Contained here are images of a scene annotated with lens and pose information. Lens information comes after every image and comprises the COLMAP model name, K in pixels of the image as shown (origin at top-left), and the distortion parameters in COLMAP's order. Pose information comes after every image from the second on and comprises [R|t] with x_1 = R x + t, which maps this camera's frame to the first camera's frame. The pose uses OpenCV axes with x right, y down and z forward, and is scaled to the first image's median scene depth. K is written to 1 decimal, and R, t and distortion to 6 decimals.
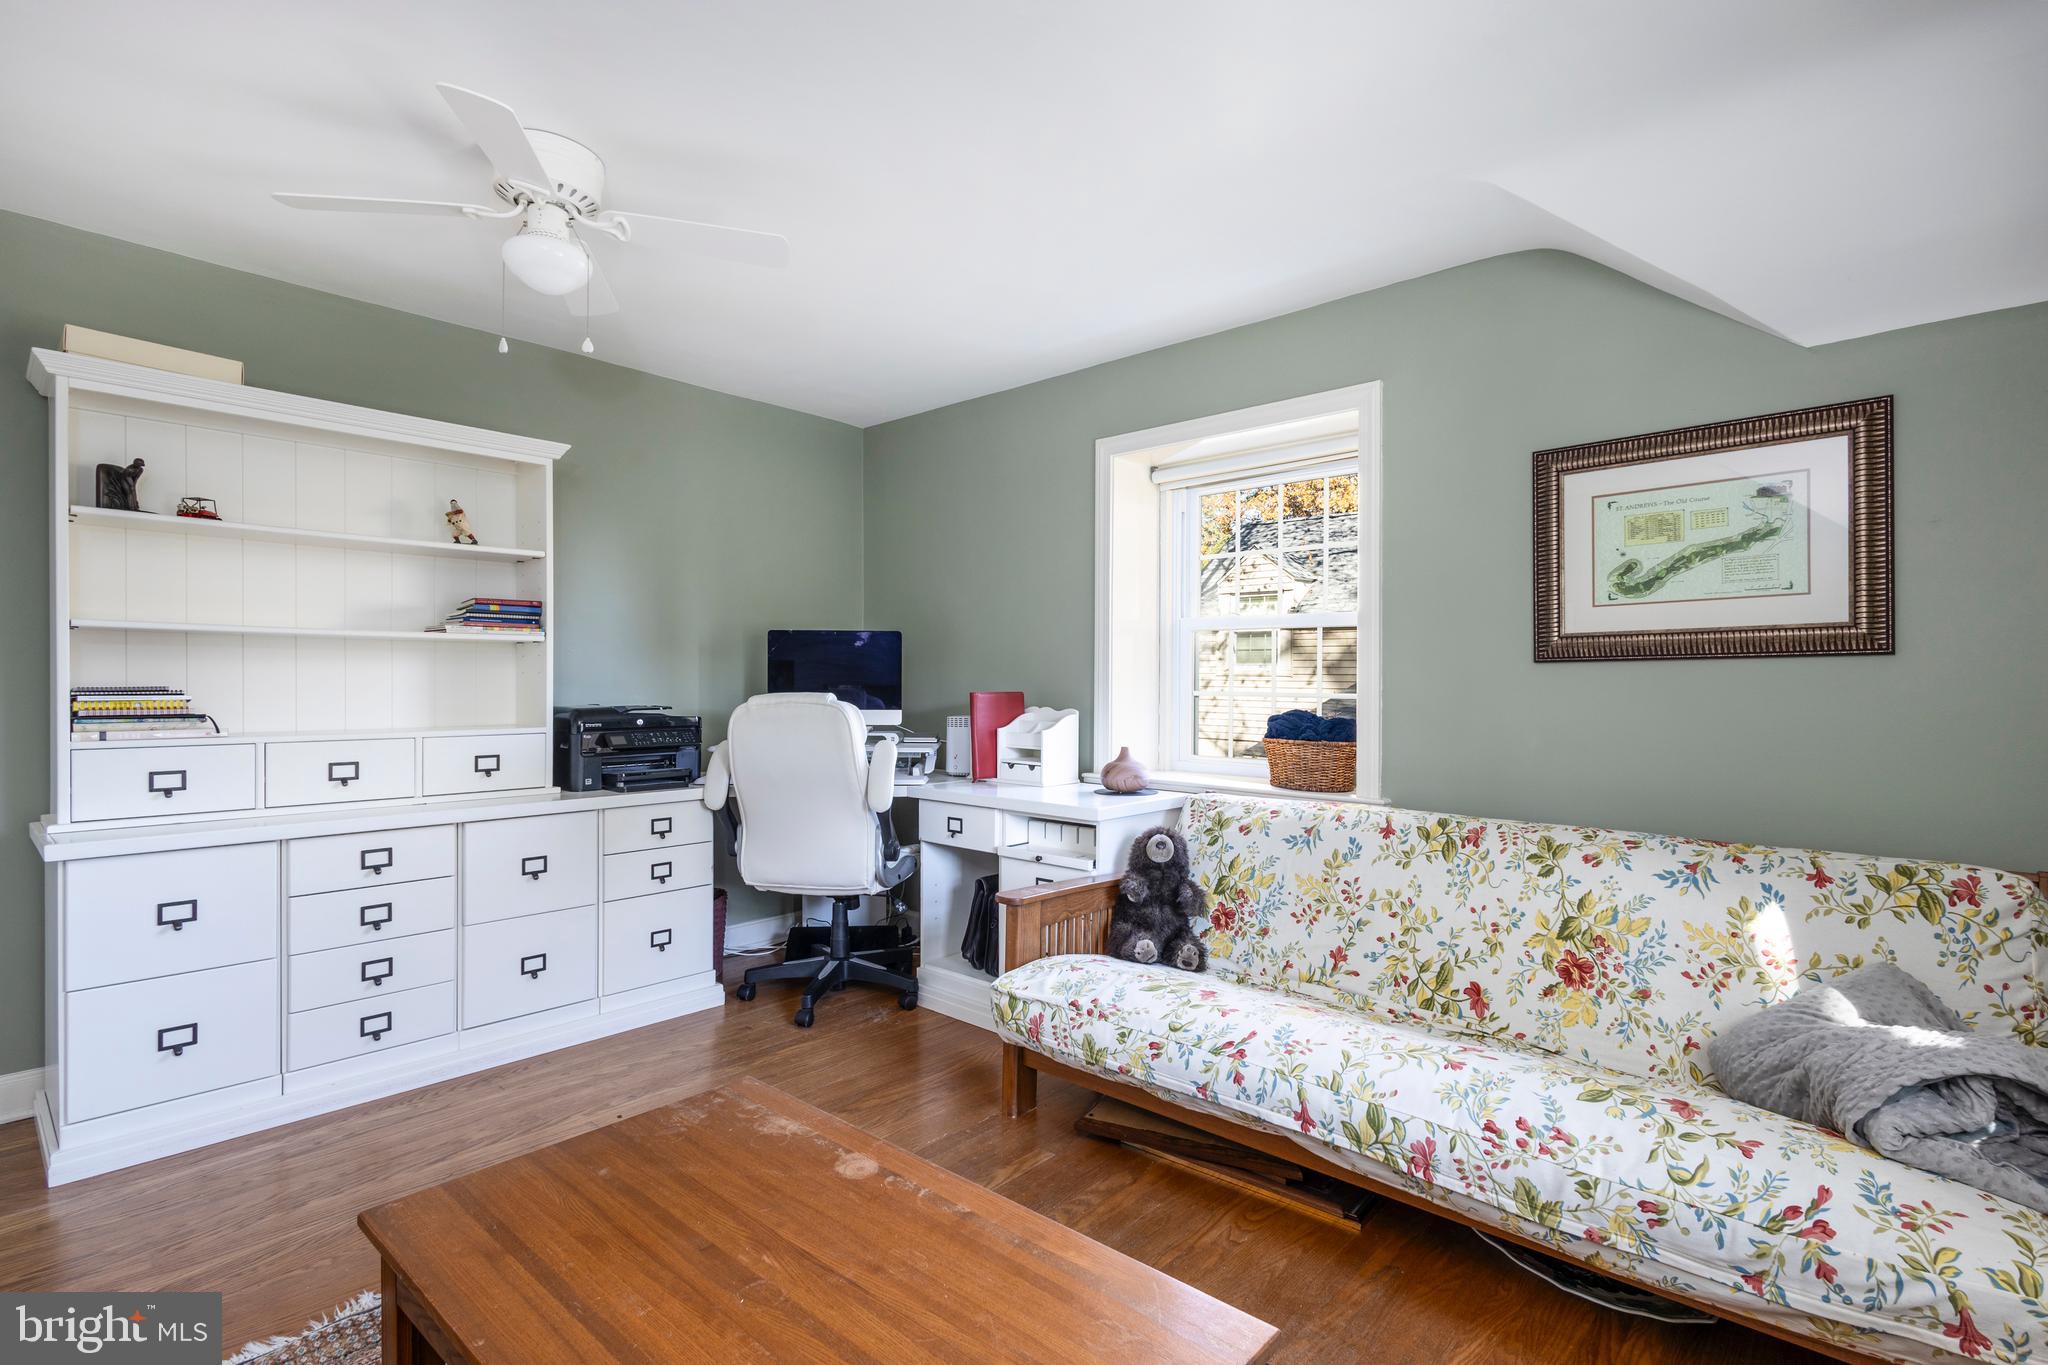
lens RADIAL K [[942.3, 0, 1016.4], [0, 942.3, 683.4], [0, 0, 1]] dist [0.010411, -0.002919]
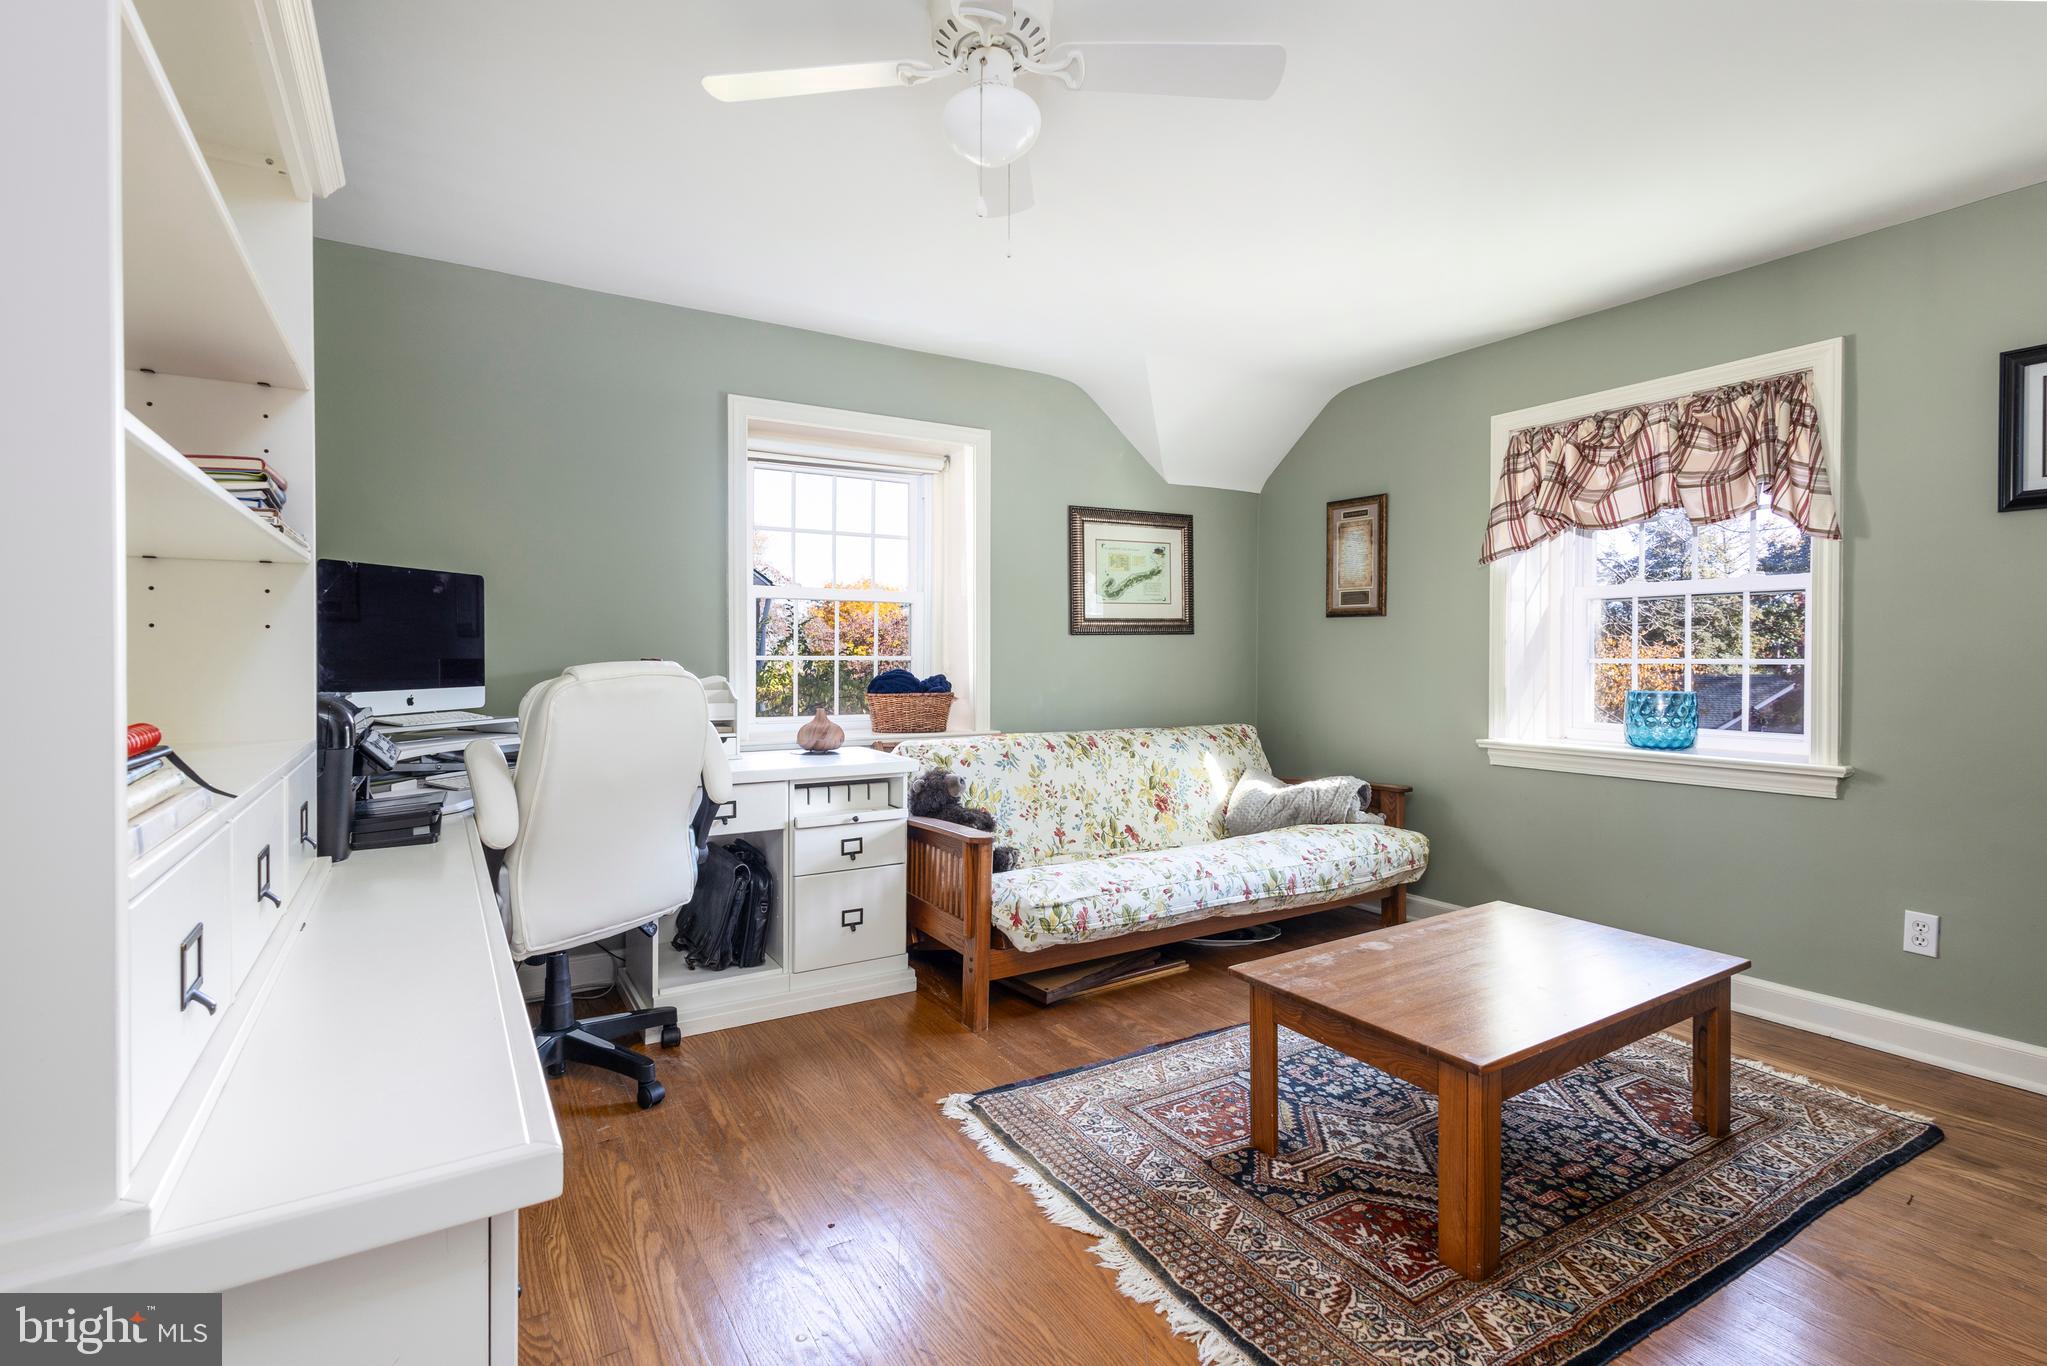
lens RADIAL K [[941.9, 0, 1009.2], [0, 941.9, 665.2], [0, 0, 1]] dist [0.010411, -0.002919]
pose [[0.297727, -0.017220, 0.954496, -1.170102], [0.003256, 0.999850, 0.017023, 0.002103], [-0.954646, -0.001961, 0.297738, 0.697195]]
